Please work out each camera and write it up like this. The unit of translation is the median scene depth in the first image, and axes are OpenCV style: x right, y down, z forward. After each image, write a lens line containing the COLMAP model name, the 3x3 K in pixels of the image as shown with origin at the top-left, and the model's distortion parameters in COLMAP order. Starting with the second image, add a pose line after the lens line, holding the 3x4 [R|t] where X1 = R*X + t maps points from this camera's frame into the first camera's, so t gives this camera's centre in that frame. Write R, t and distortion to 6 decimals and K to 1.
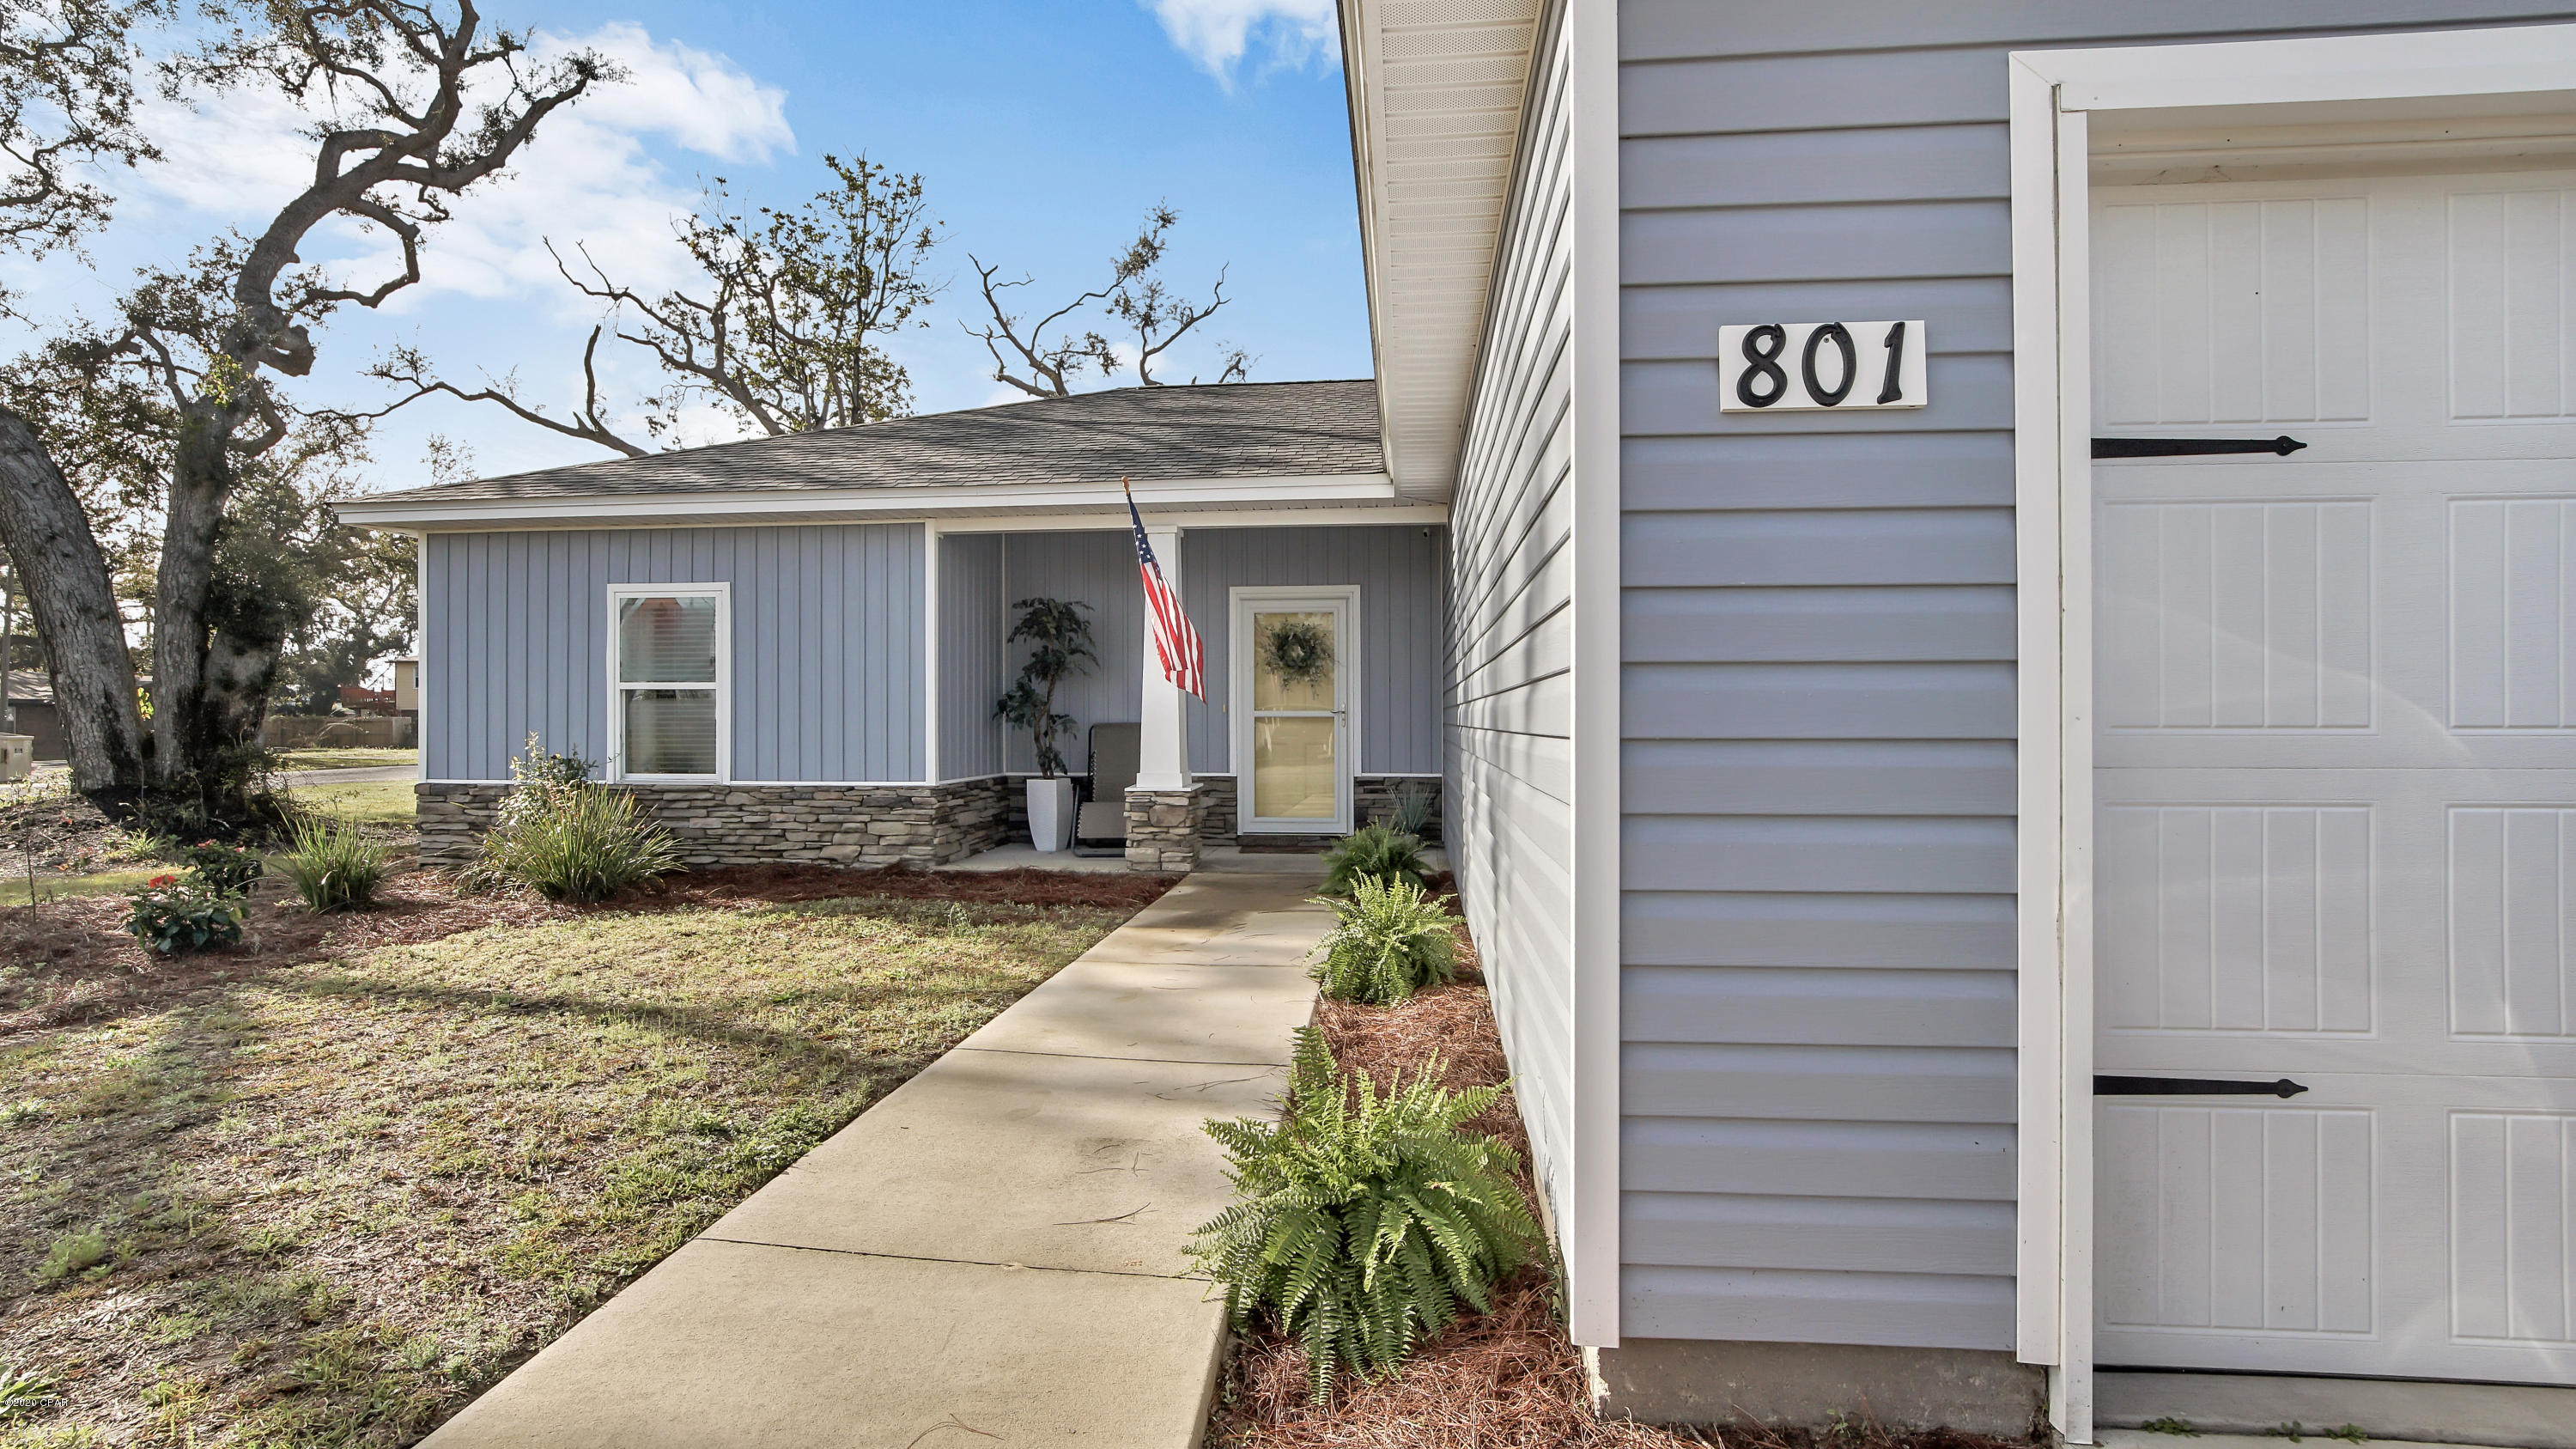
lens RADIAL K [[1199.4, 0, 1269.3], [0, 1199.4, 703.0], [0, 0, 1]] dist [-0.018183, 0.000506]
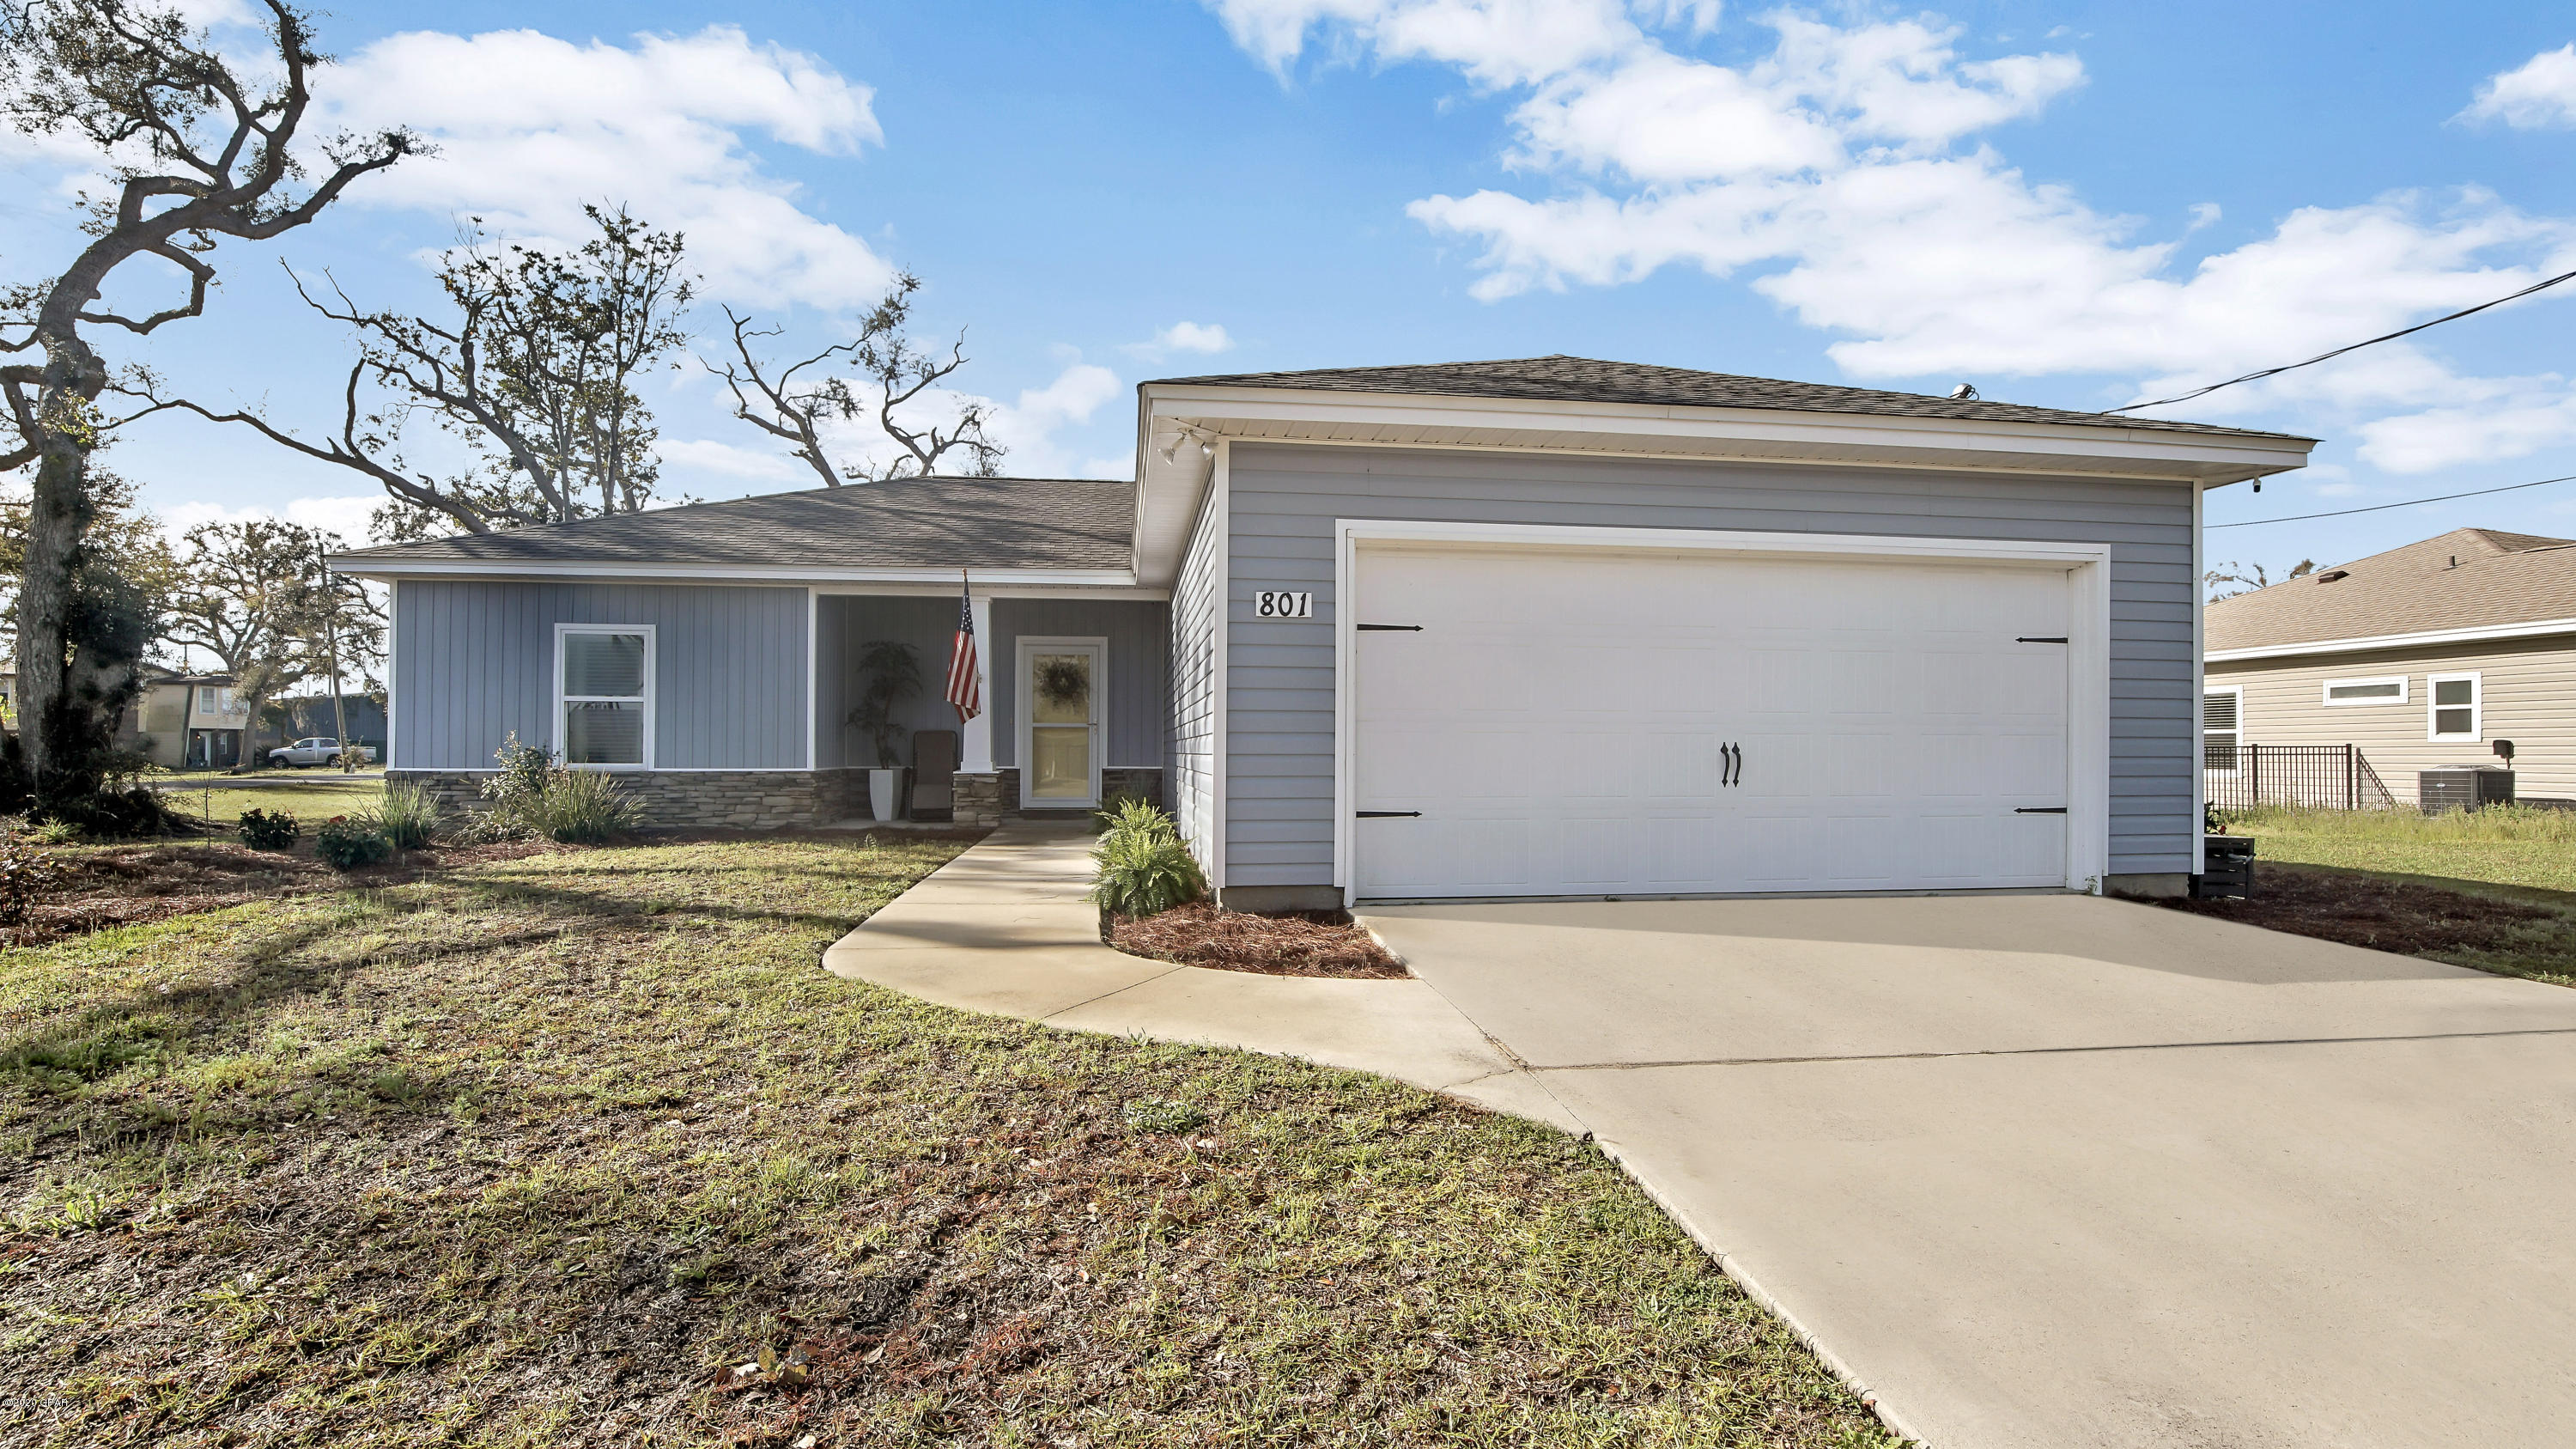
lens RADIAL K [[1199.4, 0, 1269.3], [0, 1199.4, 703.0], [0, 0, 1]] dist [-0.018183, 0.000506]
pose [[0.971471, 0.013508, 0.236773, -0.045976], [-0.007301, 0.999607, -0.027071, 0.011564], [-0.237046, 0.024570, 0.971188, -0.270240]]
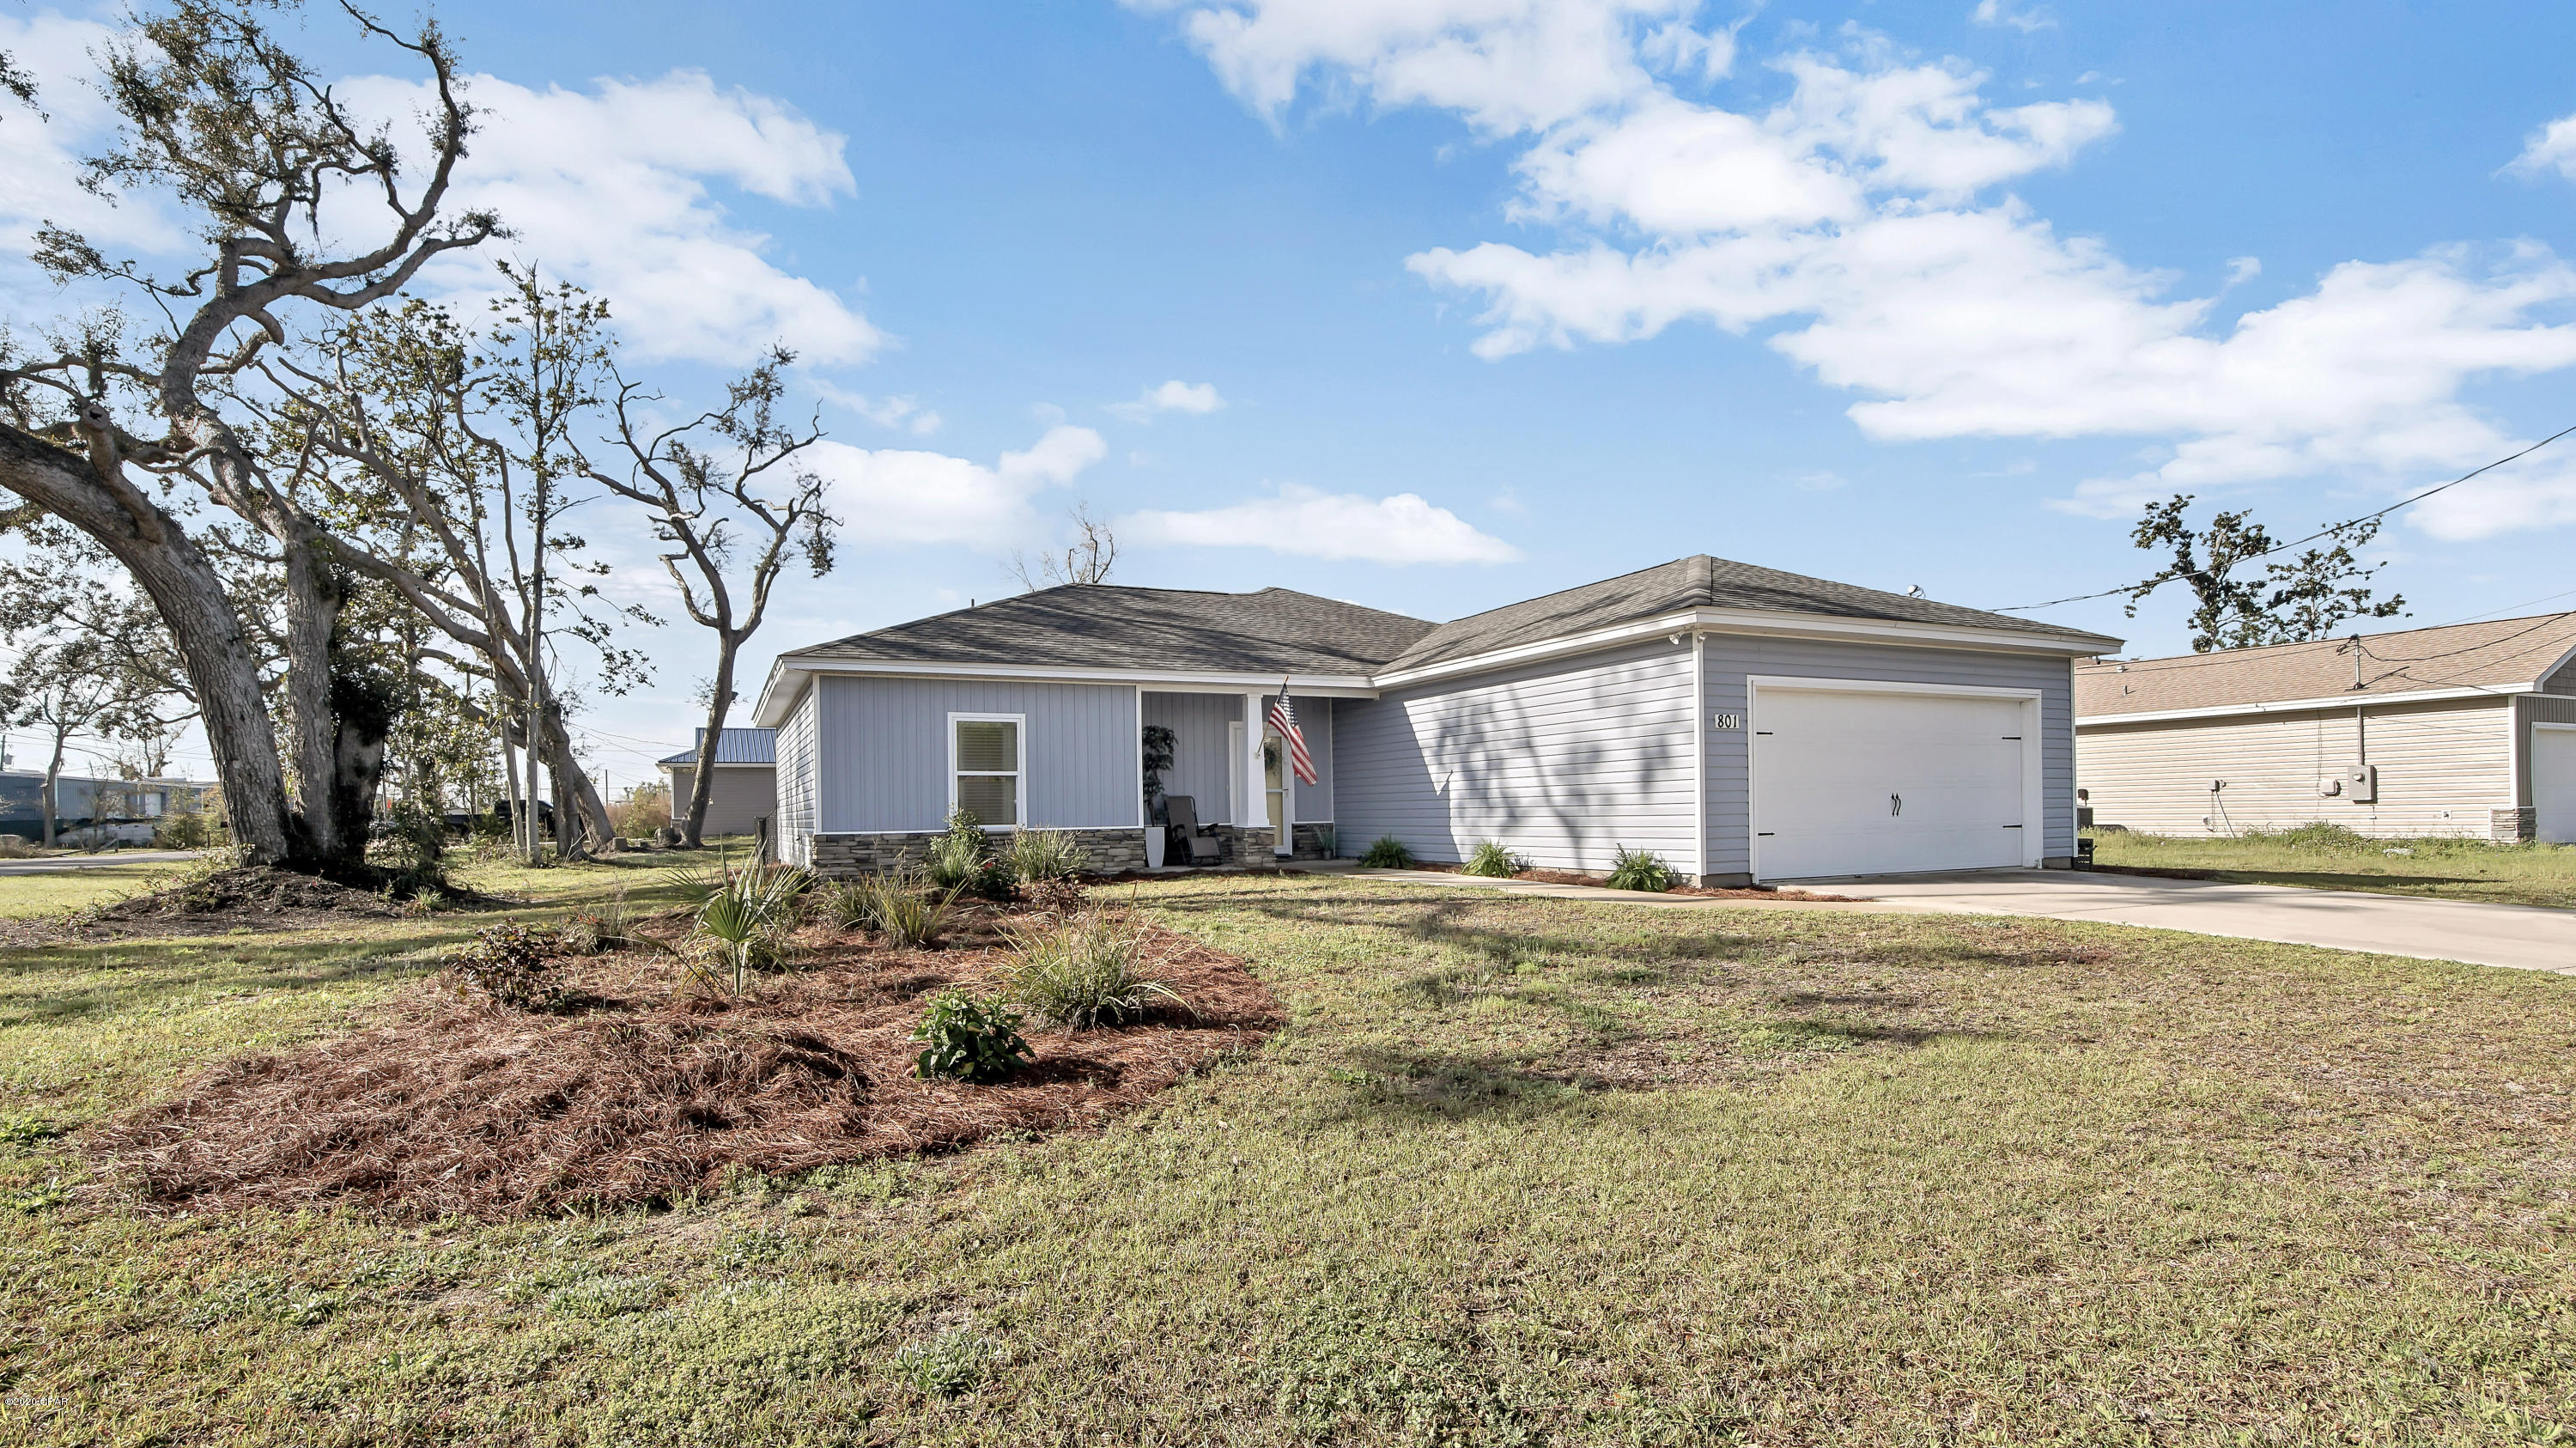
lens RADIAL K [[1217.8, 0, 1295.3], [0, 1217.8, 718.9], [0, 0, 1]] dist [-0.014455, 0.000082]
pose [[0.847596, 0.028836, 0.529859, -0.566135], [0.007562, 0.997765, -0.066398, 0.014478], [-0.530589, 0.060285, 0.845483, -0.375704]]
